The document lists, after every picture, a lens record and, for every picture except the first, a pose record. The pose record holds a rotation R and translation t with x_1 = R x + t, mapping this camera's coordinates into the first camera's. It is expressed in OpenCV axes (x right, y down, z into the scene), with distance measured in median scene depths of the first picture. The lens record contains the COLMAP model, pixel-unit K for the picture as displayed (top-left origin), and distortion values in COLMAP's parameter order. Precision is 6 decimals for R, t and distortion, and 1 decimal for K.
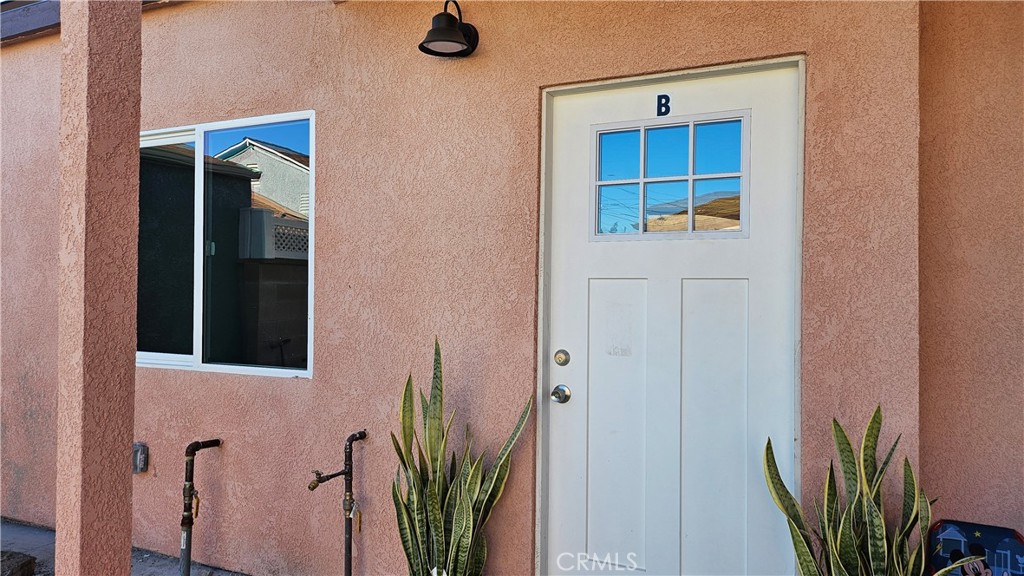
lens RADIAL K [[707.0, 0, 518.4], [0, 707.0, 281.1], [0, 0, 1]] dist [0.082548, -0.096436]
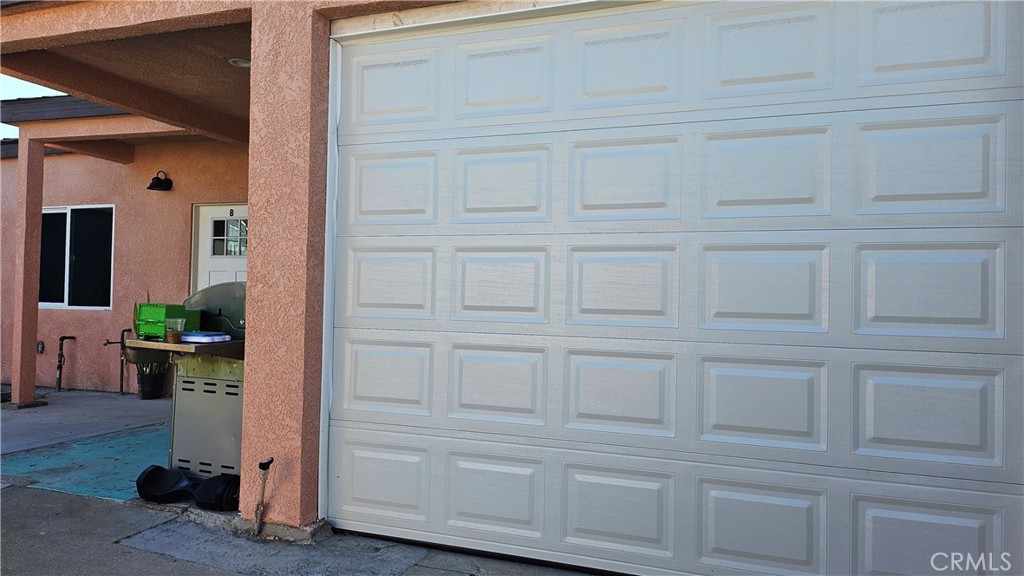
lens RADIAL K [[710.5, 0, 508.3], [0, 710.5, 285.4], [0, 0, 1]] dist [0.094232, -0.089699]
pose [[0.996357, 0.012359, 0.084380, 0.883371], [-0.011861, 0.999909, -0.006396, 0.048355], [-0.084451, 0.005372, 0.996413, -1.664759]]
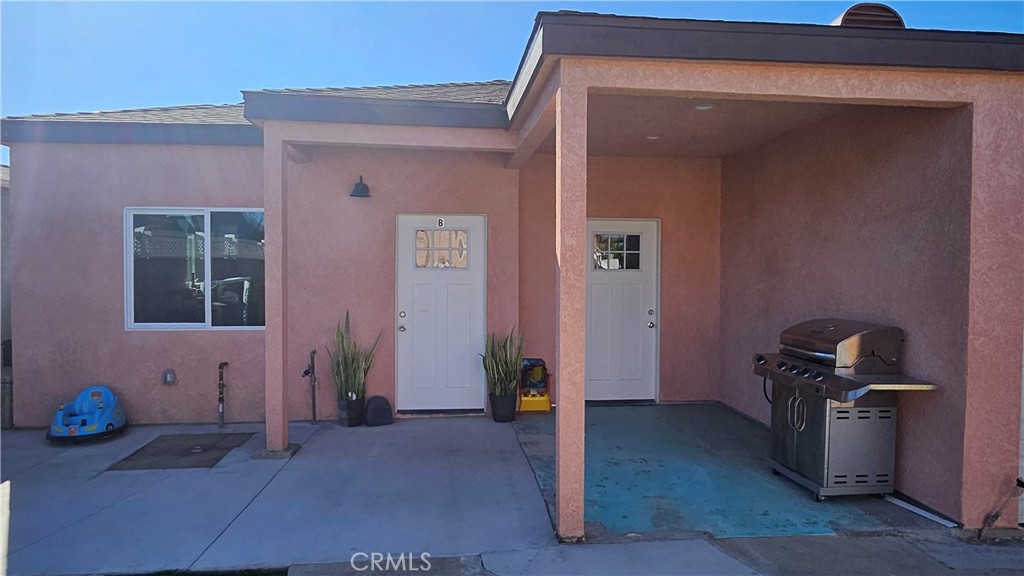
lens RADIAL K [[664.9, 0, 515.8], [0, 664.9, 281.6], [0, 0, 1]] dist [-0.002570, -0.002013]
pose [[0.852420, -0.019631, 0.522489, -0.743264], [-0.003974, 0.999023, 0.044019, -0.106054], [-0.522843, -0.039599, 0.851509, -1.132324]]
